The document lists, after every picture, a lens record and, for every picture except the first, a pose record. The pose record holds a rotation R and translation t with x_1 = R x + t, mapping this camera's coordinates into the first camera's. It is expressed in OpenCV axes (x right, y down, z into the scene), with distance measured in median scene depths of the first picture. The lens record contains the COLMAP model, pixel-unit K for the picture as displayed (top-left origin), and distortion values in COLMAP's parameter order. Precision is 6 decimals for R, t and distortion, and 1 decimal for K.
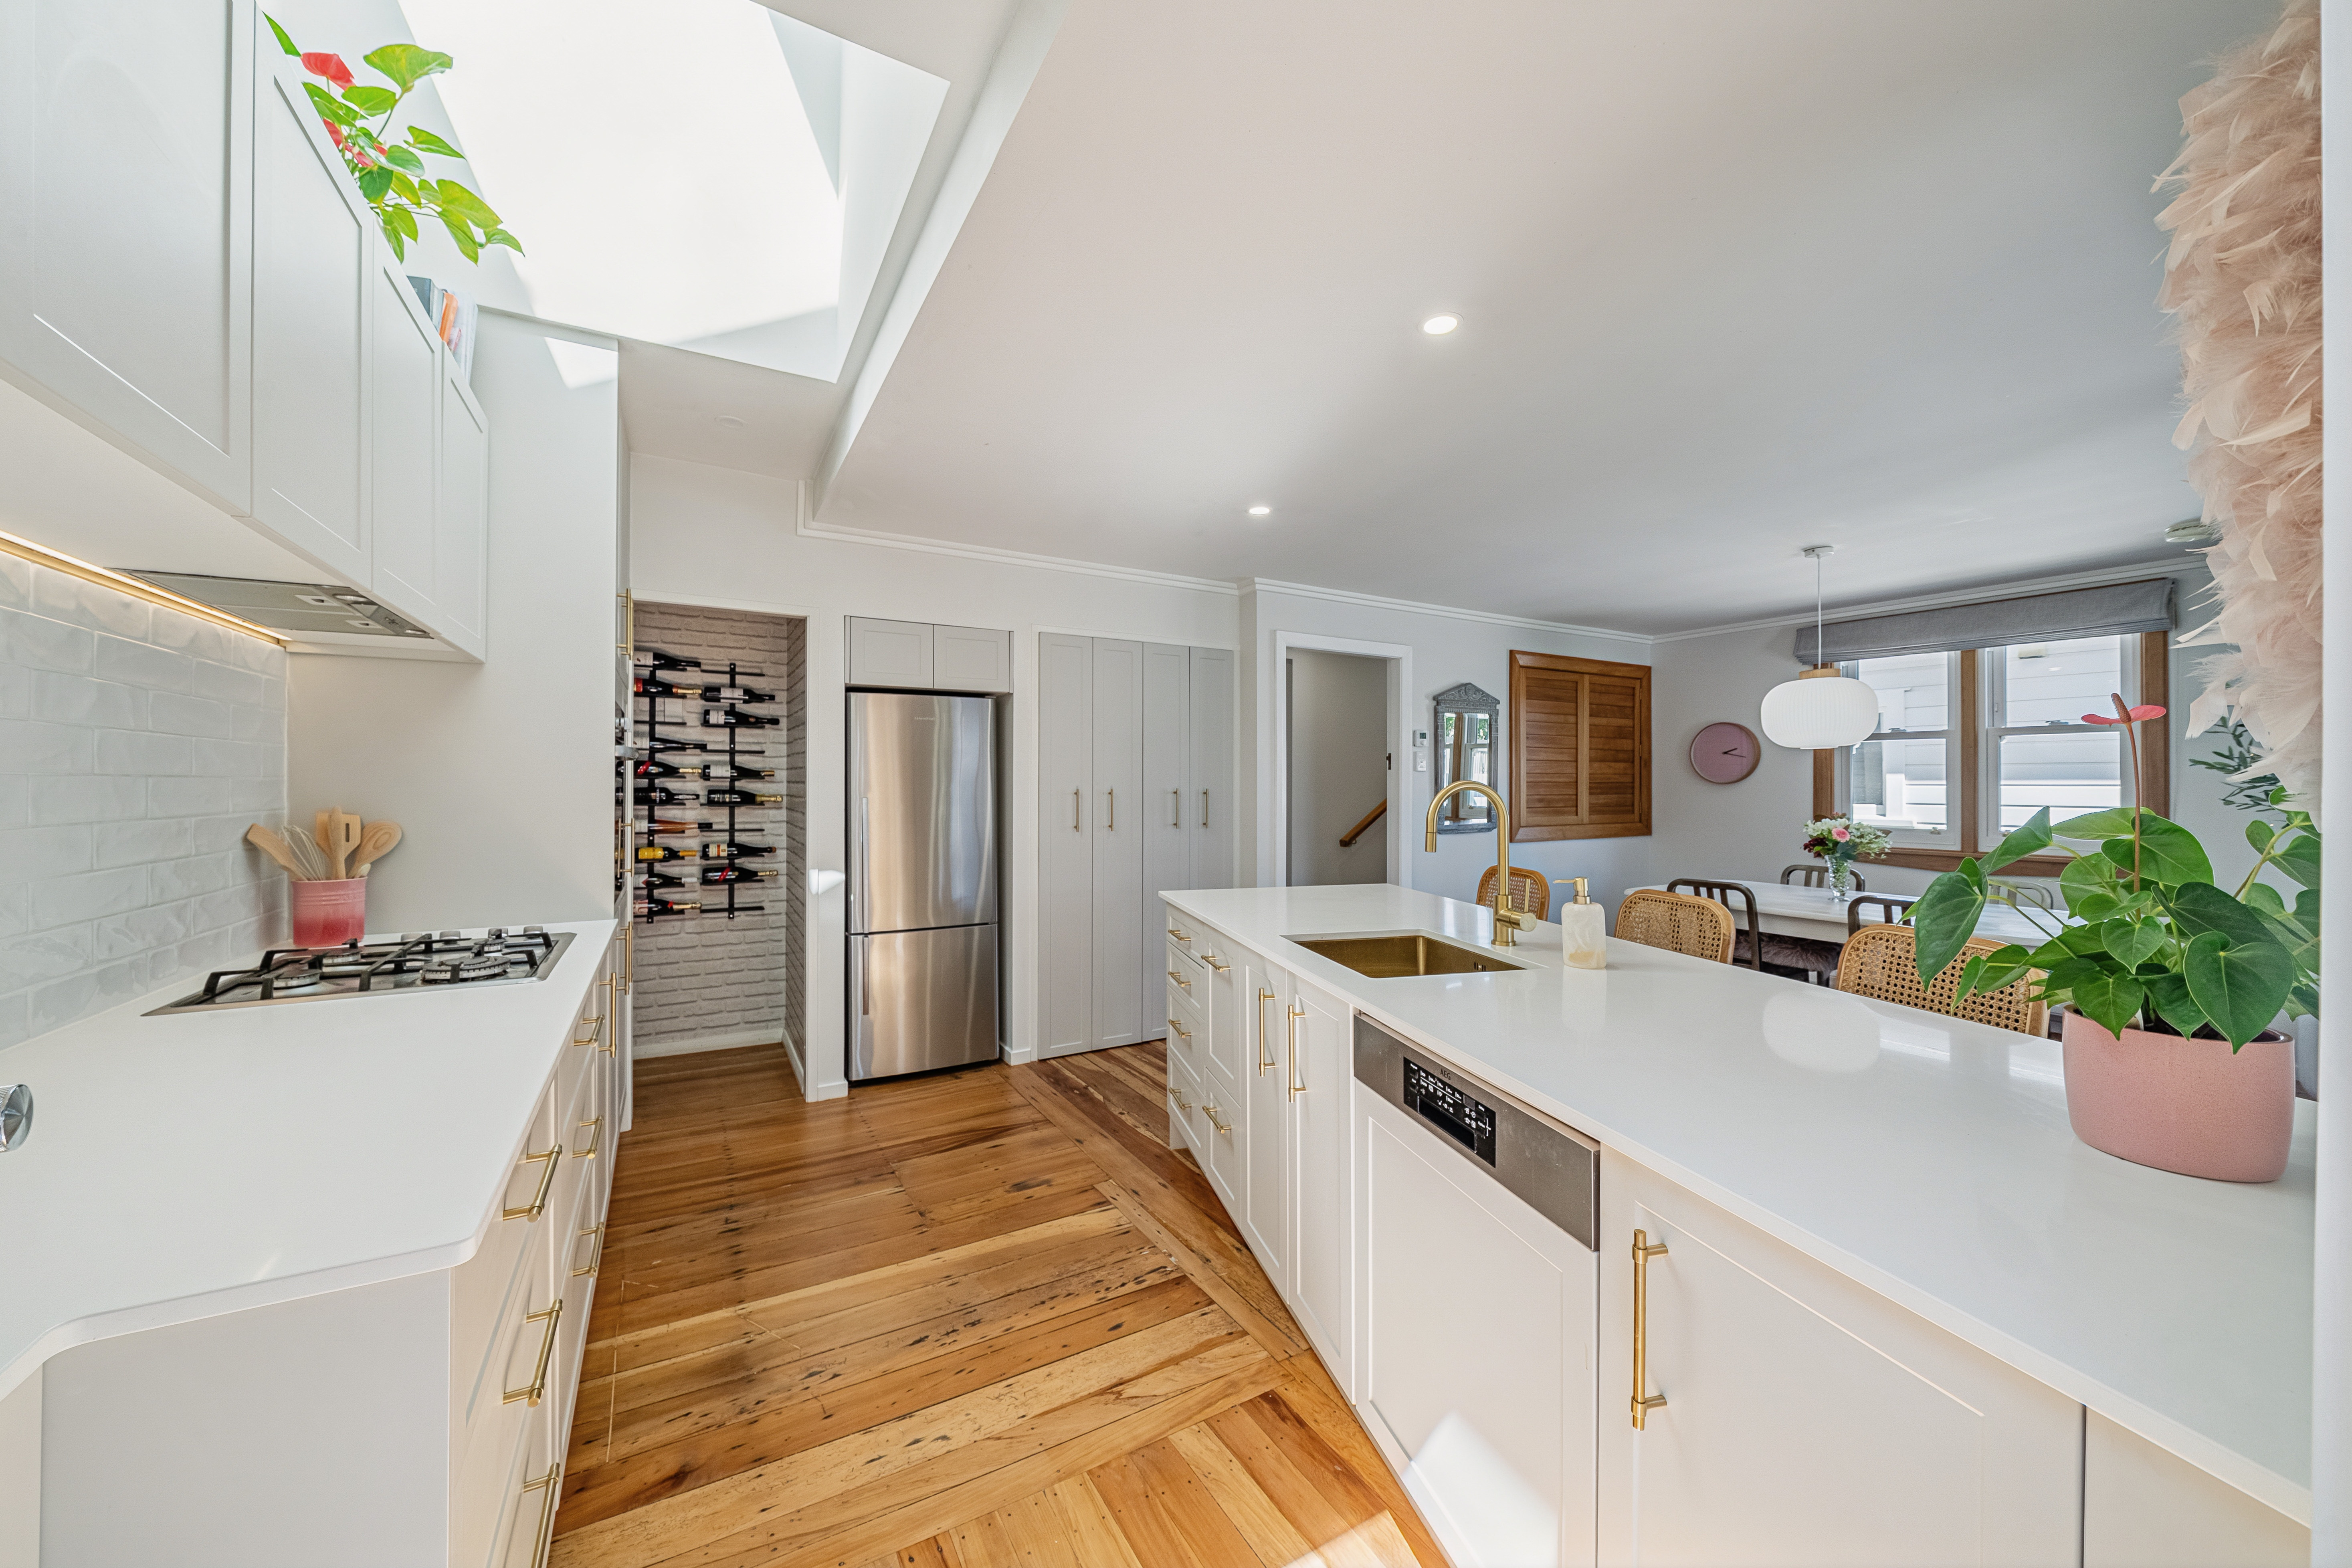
lens RADIAL K [[835.6, 0, 1190.9], [0, 835.6, 748.9], [0, 0, 1]] dist [-0.000647, -0.000029]
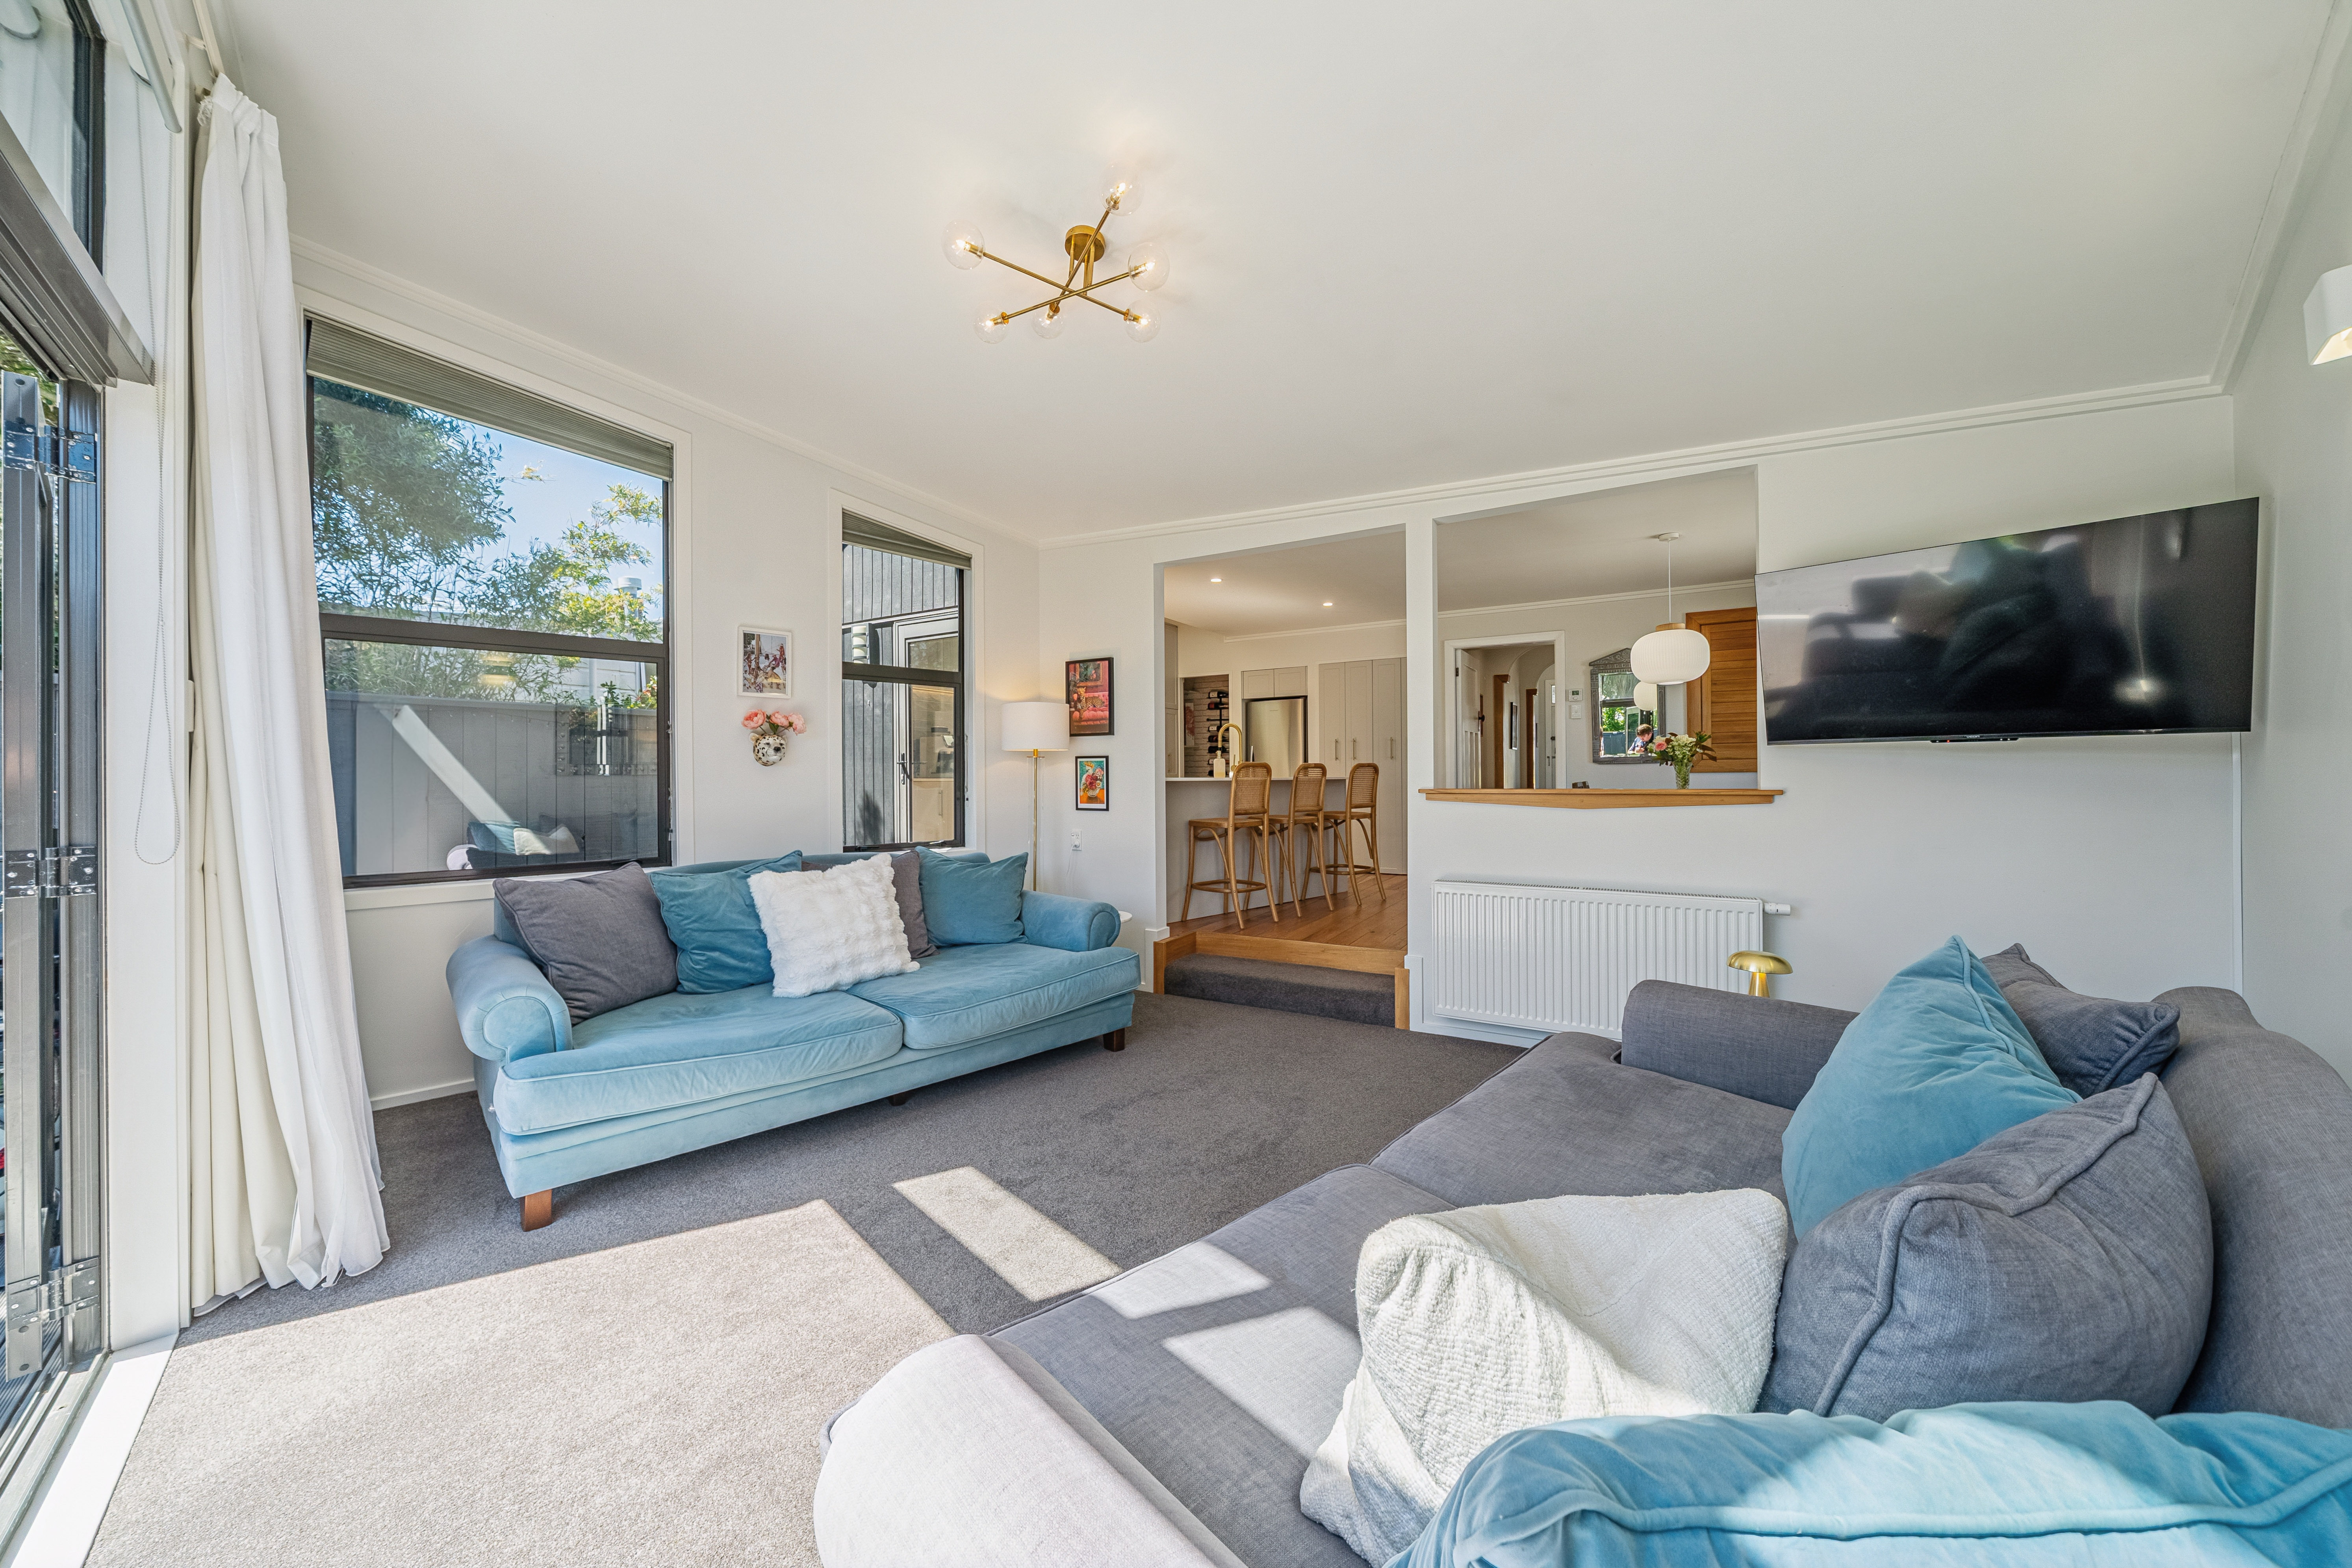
lens RADIAL K [[806.7, 0, 1150.9], [0, 806.7, 776.3], [0, 0, 1]] dist [-0.005075, -0.000208]
pose [[0.464415, -0.005276, -0.885602, 1.280611], [0.051520, 0.998450, 0.021069, 0.069070], [0.884118, -0.055411, 0.463966, -0.270730]]
